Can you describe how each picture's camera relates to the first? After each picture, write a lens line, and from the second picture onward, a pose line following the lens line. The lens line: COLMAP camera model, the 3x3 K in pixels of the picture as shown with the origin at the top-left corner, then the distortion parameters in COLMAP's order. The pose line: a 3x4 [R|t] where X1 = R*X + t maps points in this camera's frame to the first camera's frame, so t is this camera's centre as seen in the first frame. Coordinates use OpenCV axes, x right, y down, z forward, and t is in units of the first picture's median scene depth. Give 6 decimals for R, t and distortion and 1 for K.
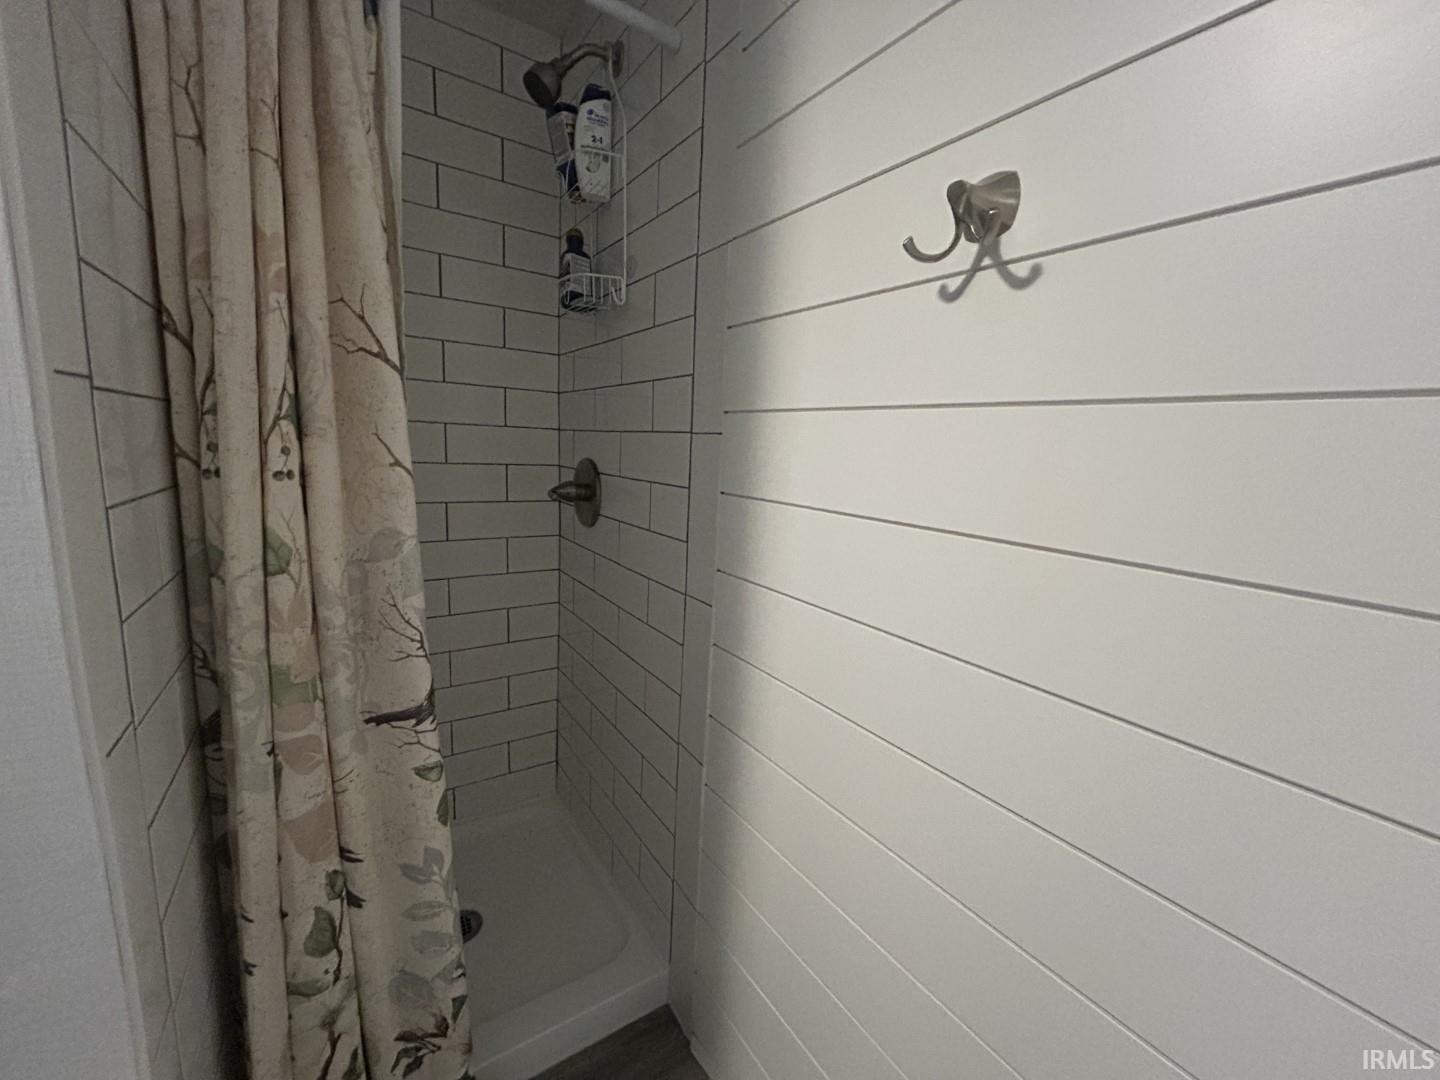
lens RADIAL K [[578.9, 0, 719.6], [0, 578.9, 537.2], [0, 0, 1]] dist [-0.000357, 0.000253]
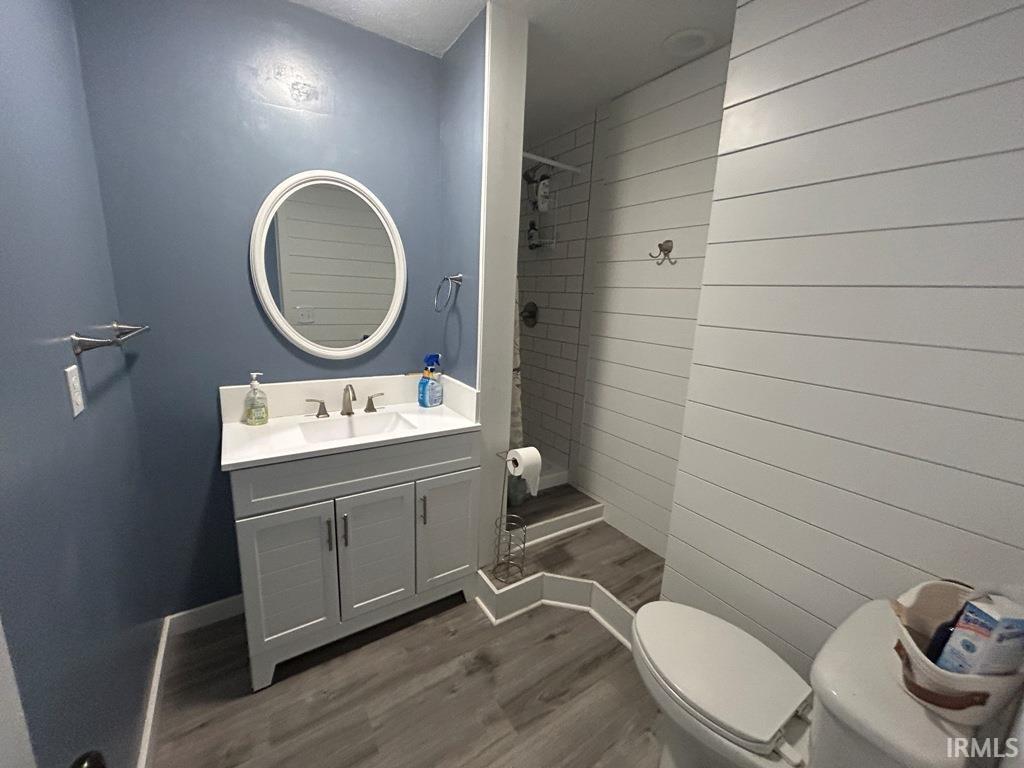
lens RADIAL K [[411.6, 0, 508.2], [0, 411.6, 384.5], [0, 0, 1]] dist [-0.000357, 0.000253]
pose [[0.999912, -0.002618, -0.012999, -0.410594], [0.003311, 0.998560, 0.053550, 0.194633], [0.012840, -0.053588, 0.998481, -1.261740]]
